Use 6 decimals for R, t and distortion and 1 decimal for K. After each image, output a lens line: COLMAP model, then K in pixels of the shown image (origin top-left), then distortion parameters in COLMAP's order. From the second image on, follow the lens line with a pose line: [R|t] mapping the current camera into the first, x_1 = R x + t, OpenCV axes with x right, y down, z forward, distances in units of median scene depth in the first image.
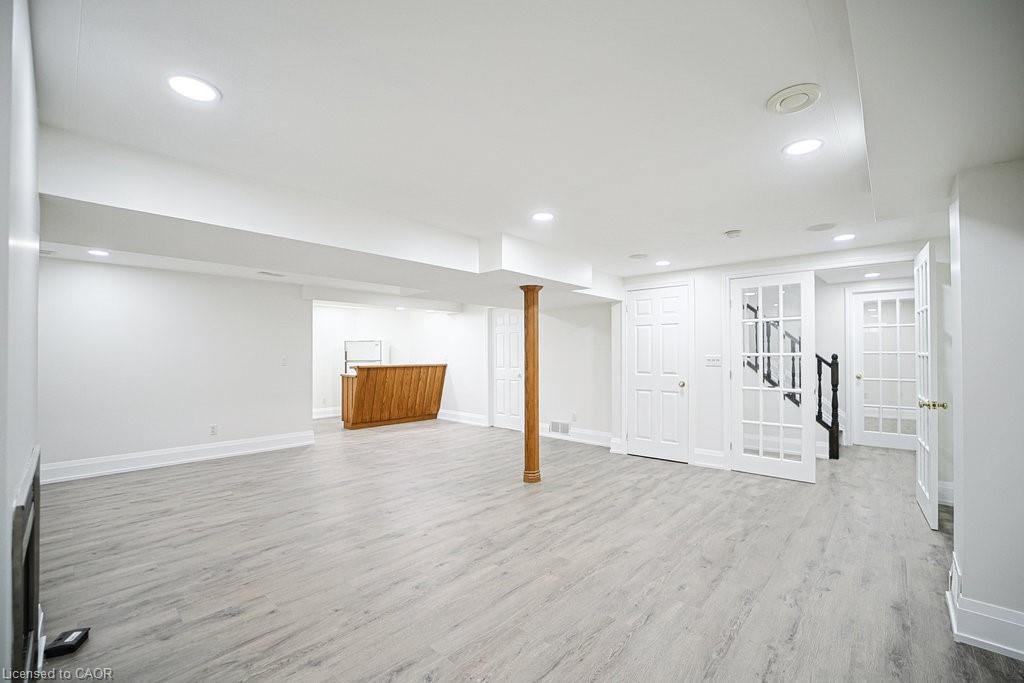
lens RADIAL K [[421.0, 0, 516.4], [0, 421.0, 348.1], [0, 0, 1]] dist [-0.025978, 0.000538]
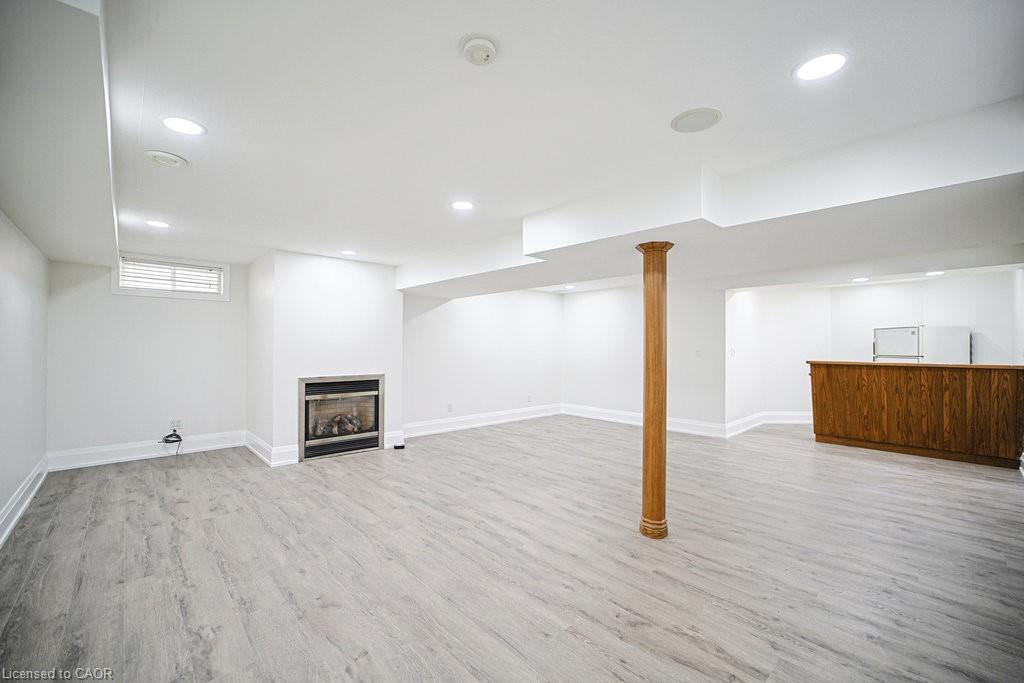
lens RADIAL K [[421.0, 0, 517.7], [0, 421.0, 343.4], [0, 0, 1]] dist [-0.025978, 0.000538]
pose [[-0.073497, -0.008118, -0.997262, 0.880734], [0.011126, 0.999898, -0.008959, 0.020470], [0.997233, -0.011754, -0.073399, 1.028730]]
